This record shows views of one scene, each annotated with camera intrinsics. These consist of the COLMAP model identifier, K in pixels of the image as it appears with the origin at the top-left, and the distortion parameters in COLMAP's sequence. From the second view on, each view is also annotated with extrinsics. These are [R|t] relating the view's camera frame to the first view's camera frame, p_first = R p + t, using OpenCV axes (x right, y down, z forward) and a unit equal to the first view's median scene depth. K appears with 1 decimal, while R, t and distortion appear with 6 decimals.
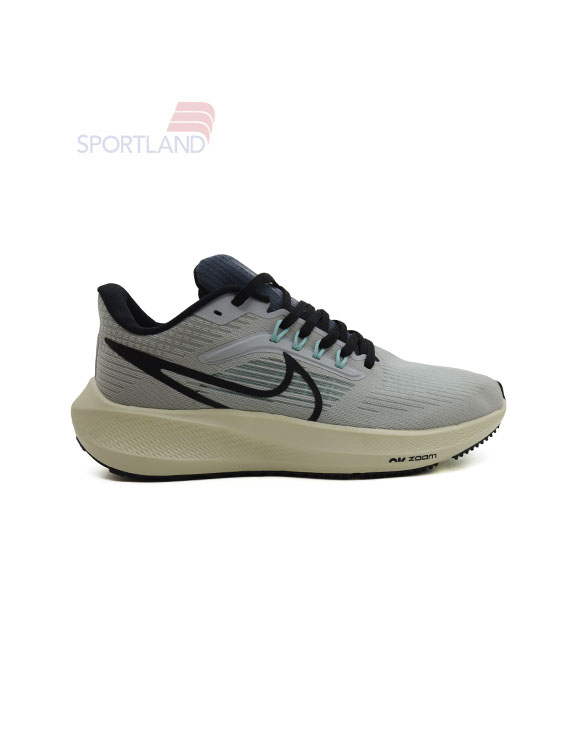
lens RADIAL K [[774.5, 0, 285.3], [0, 774.5, 368.0], [0, 0, 1]] dist [0.001521, 0.000000]
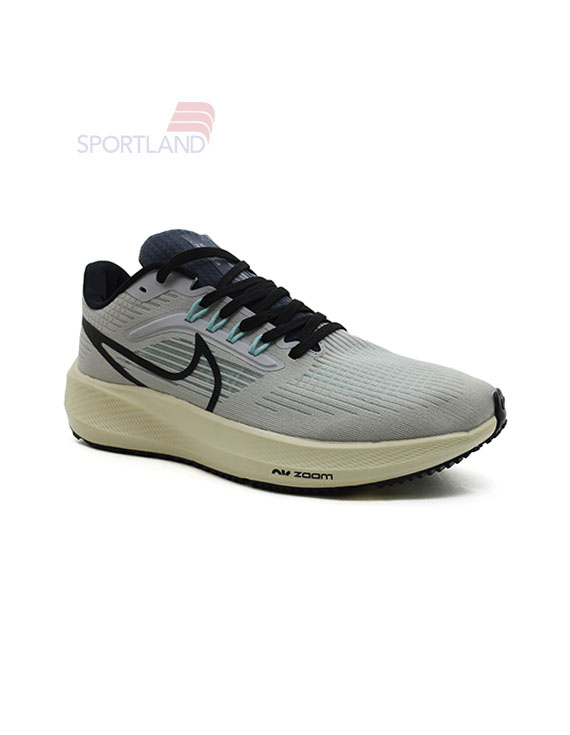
lens RADIAL K [[774.5, 0, 285.2], [0, 774.5, 366.4], [0, 0, 1]] dist [0.001521, 0.000000]
pose [[0.686652, 0.083465, -0.722179, 0.738640], [-0.056885, 0.996510, 0.061084, -0.043579], [0.724757, -0.000862, 0.689004, 0.445250]]
